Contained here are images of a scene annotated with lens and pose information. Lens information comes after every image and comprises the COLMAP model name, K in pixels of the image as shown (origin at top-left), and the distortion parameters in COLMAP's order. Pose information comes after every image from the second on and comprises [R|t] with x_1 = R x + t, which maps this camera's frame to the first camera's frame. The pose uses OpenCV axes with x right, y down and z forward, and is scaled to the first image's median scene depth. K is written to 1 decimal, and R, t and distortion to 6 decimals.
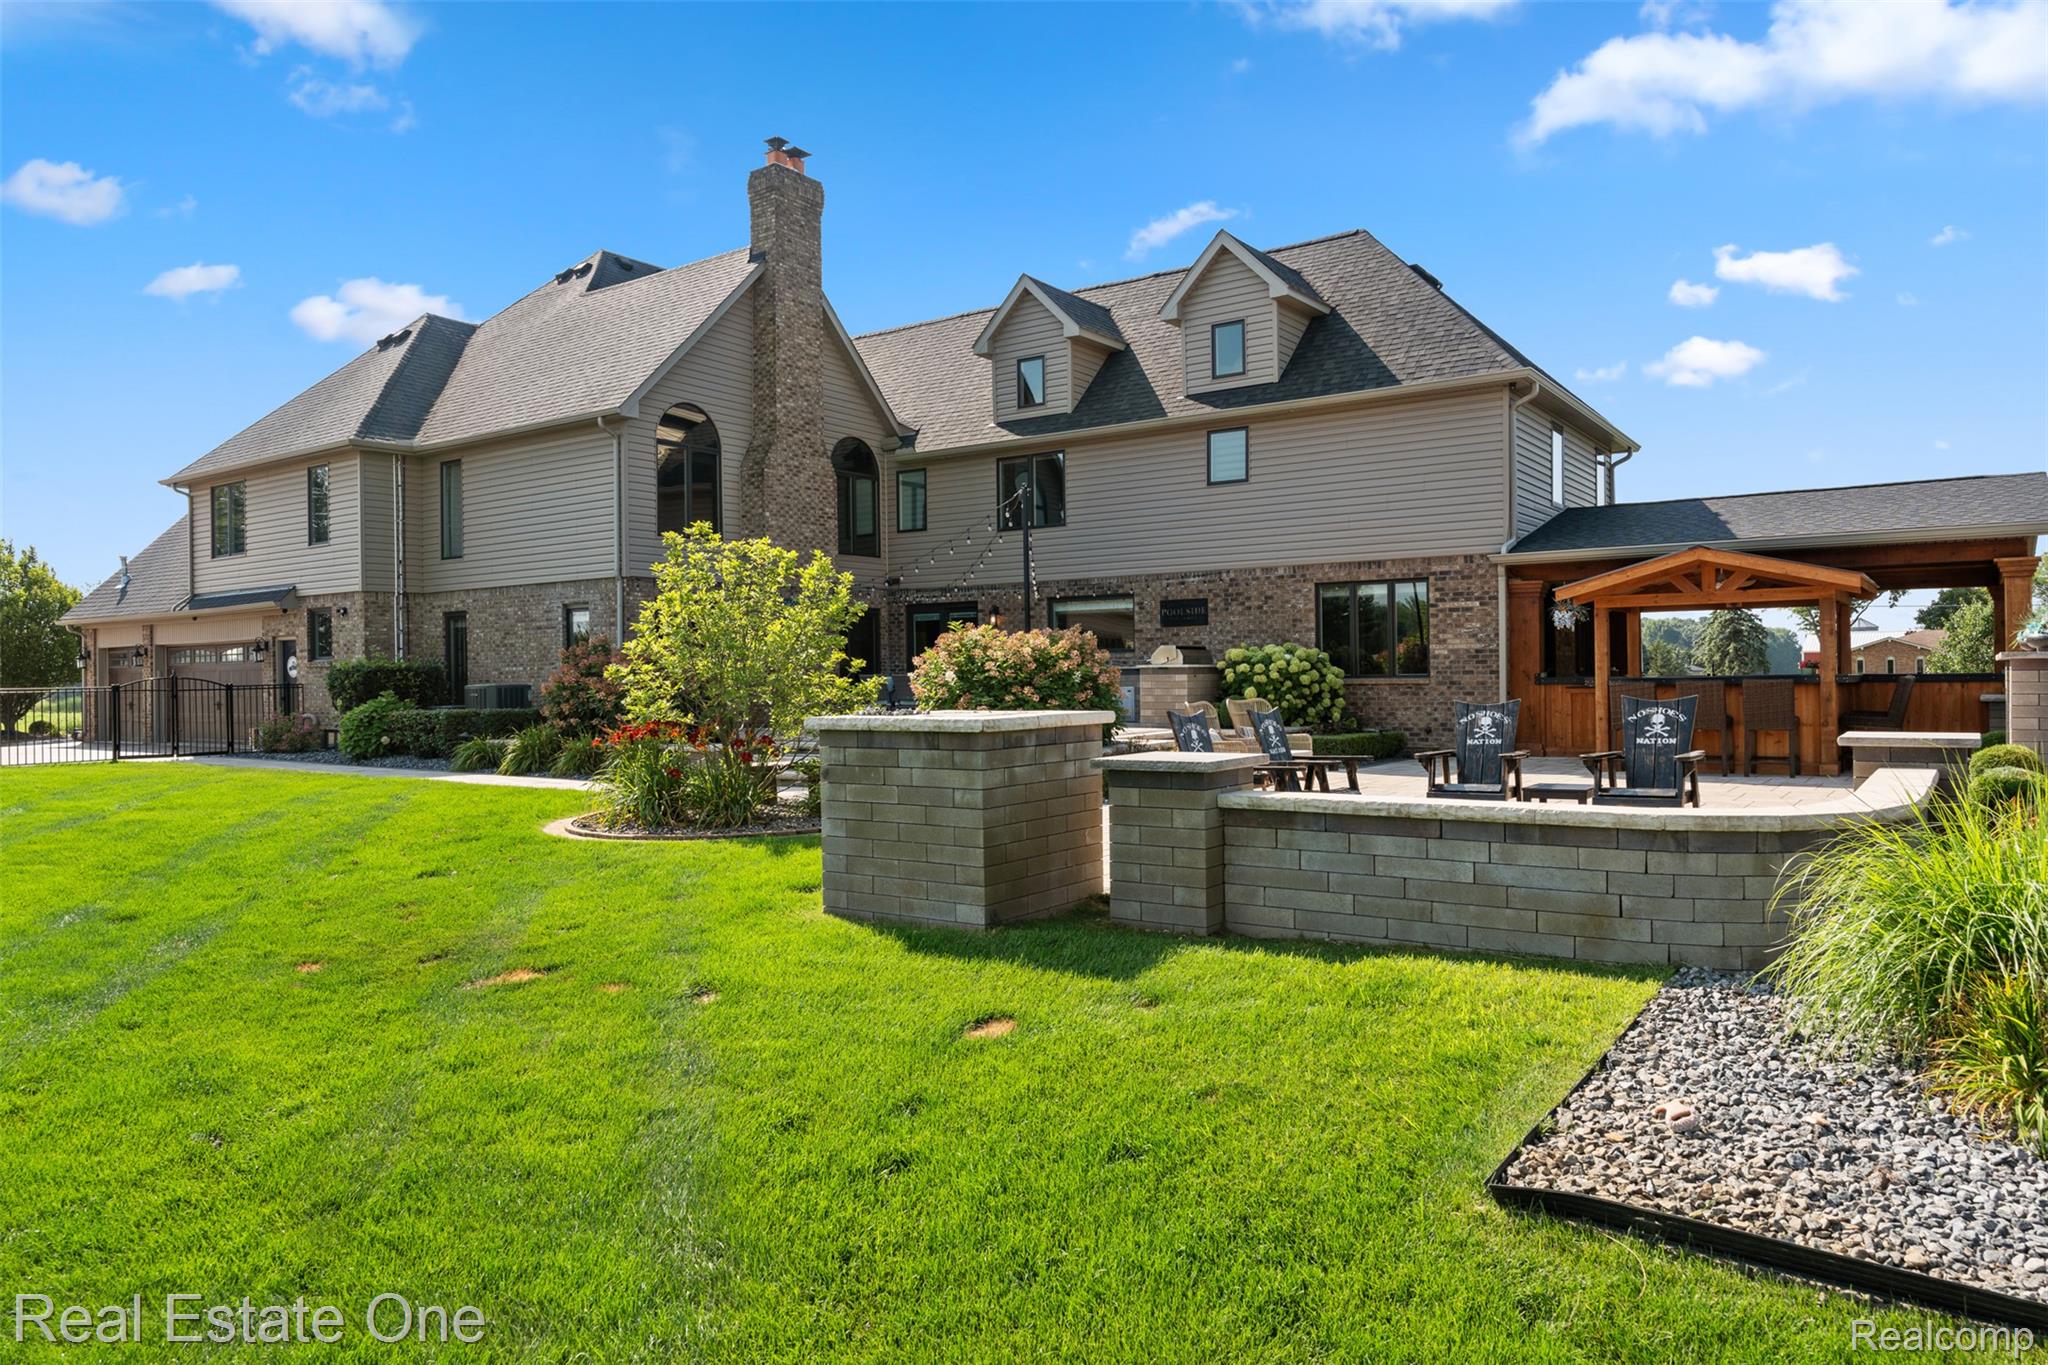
lens RADIAL K [[1323.6, 0, 1024.0], [0, 1323.6, 682.5], [0, 0, 1]] dist [0.007954, 0.001357]
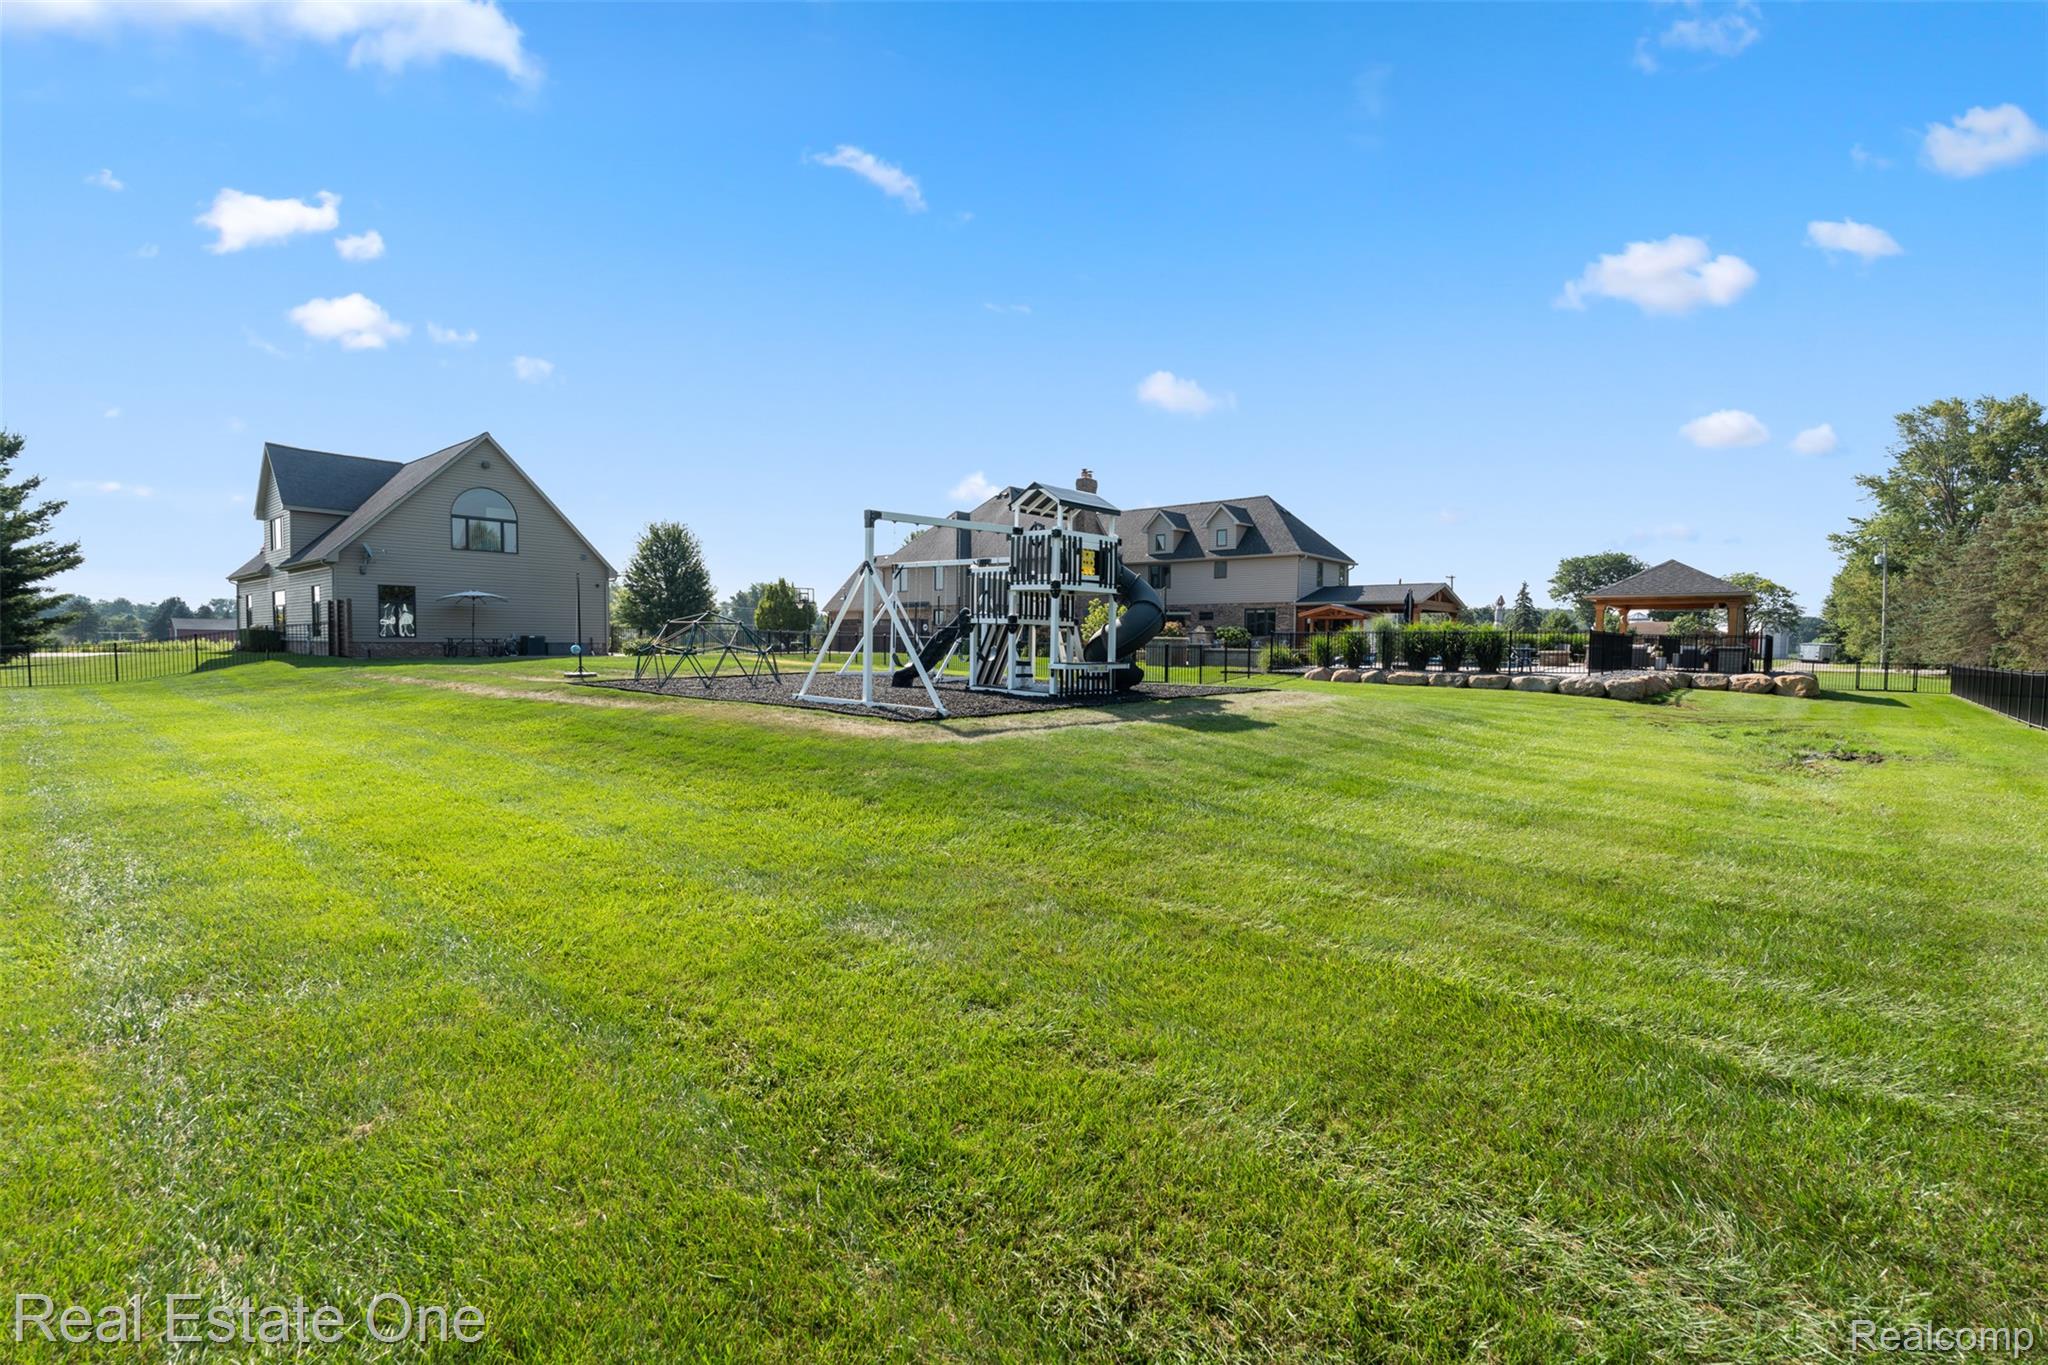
lens RADIAL K [[902.4, 0, 1021.1], [0, 902.4, 698.5], [0, 0, 1]] dist [-0.004421, -0.000073]
pose [[0.993855, 0.031158, -0.106215, -0.092072], [-0.024698, 0.997795, 0.061604, 0.025592], [0.107900, -0.058602, 0.992433, -1.305410]]
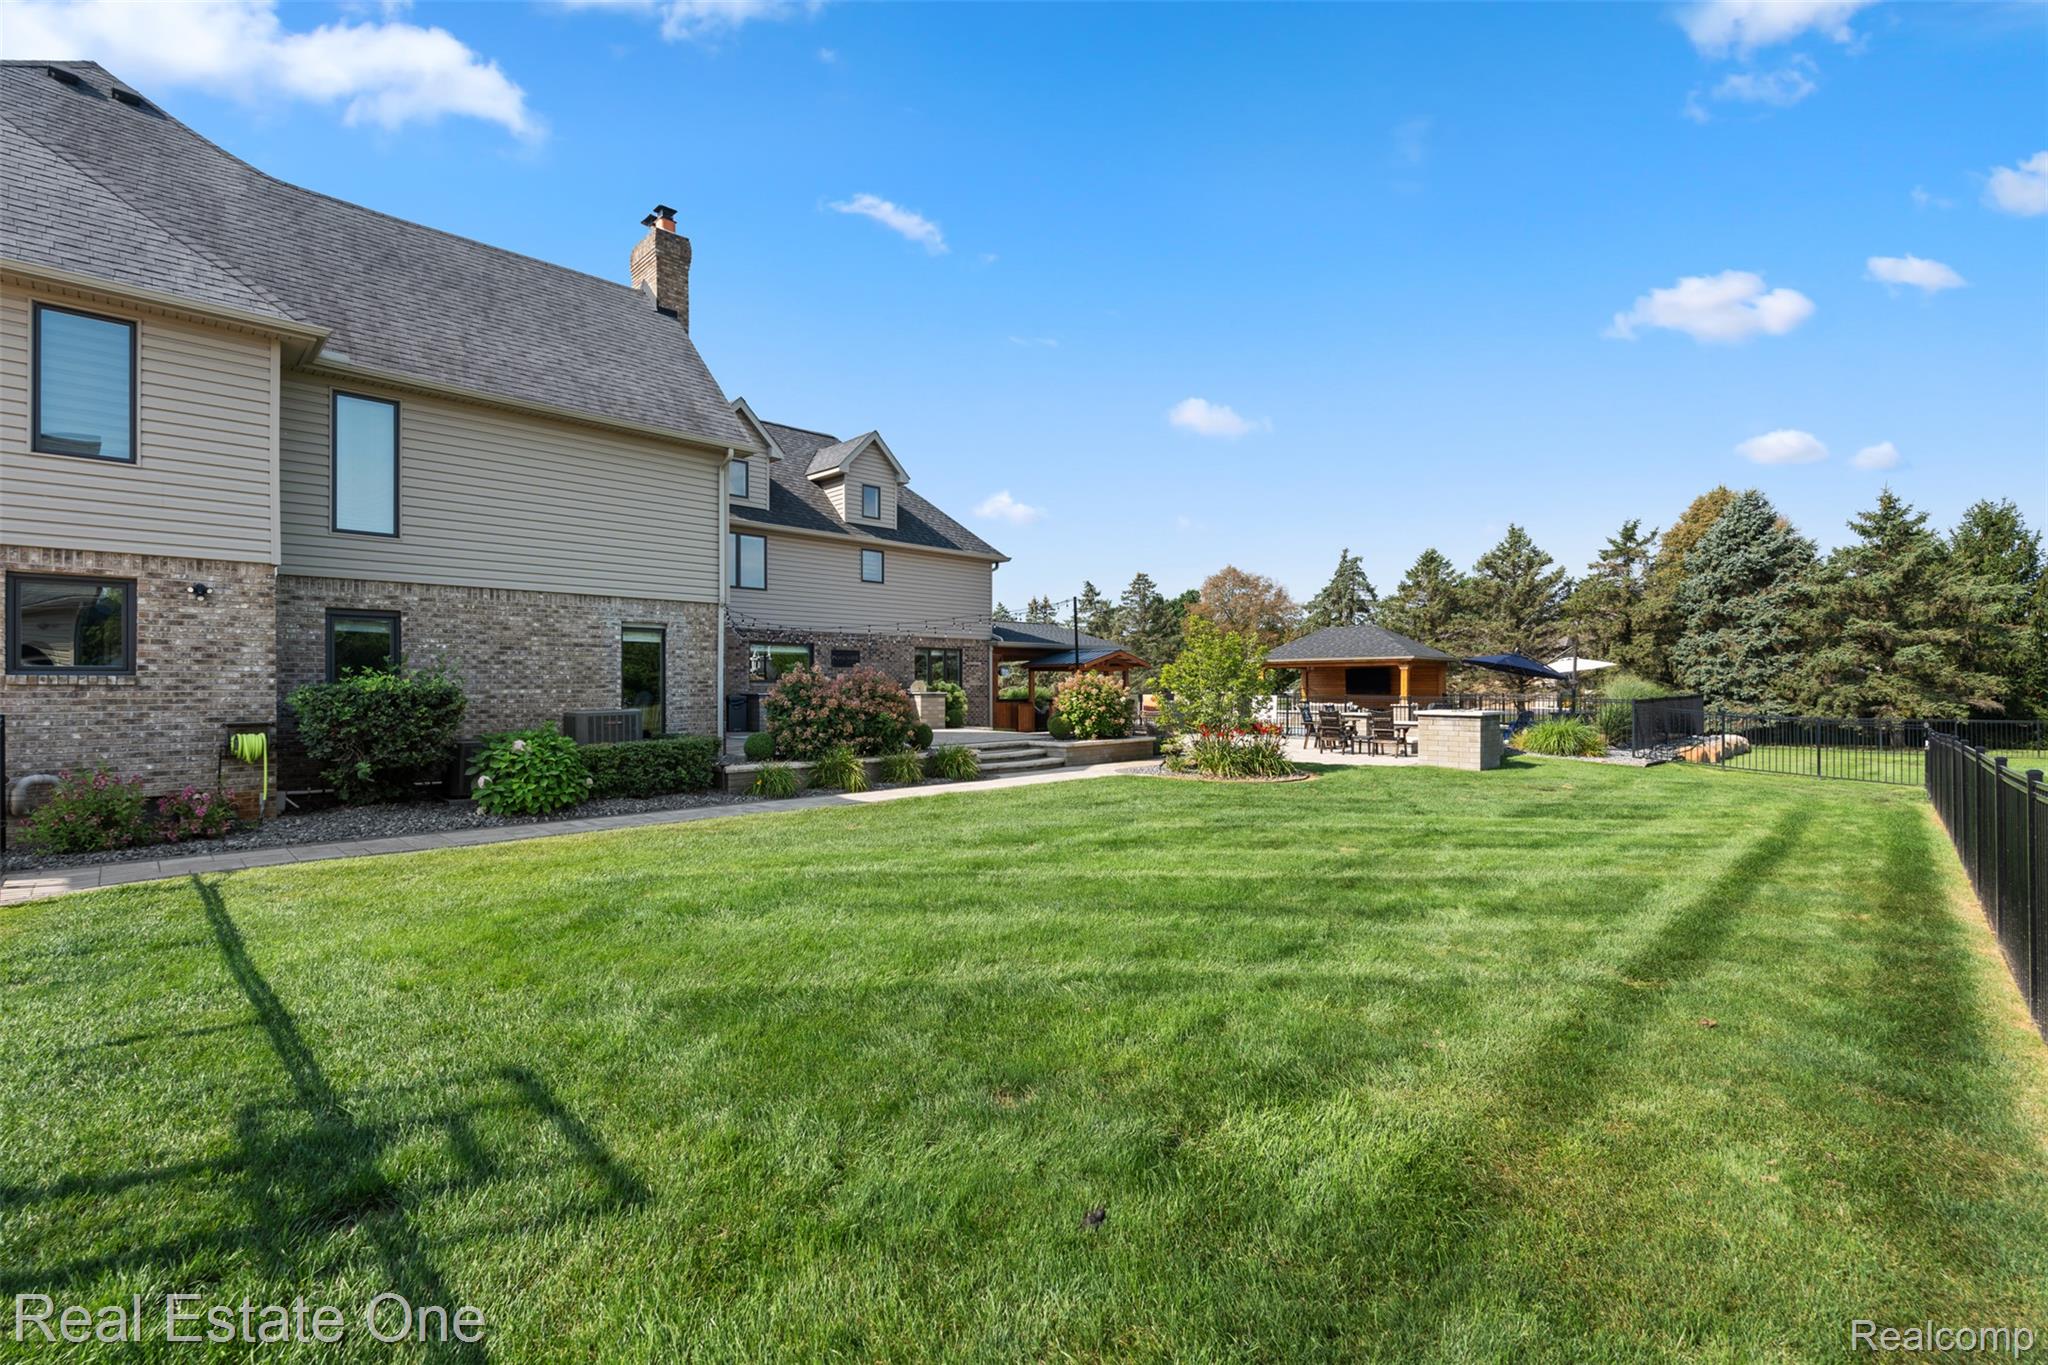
lens RADIAL K [[892.6, 0, 1020.6], [0, 892.6, 682.0], [0, 0, 1]] dist [-0.001643, 0.000225]
pose [[0.167918, 0.016298, 0.985666, -0.883914], [0.006299, 0.999825, -0.017605, -0.004649], [-0.985781, 0.009165, 0.167786, 0.607090]]
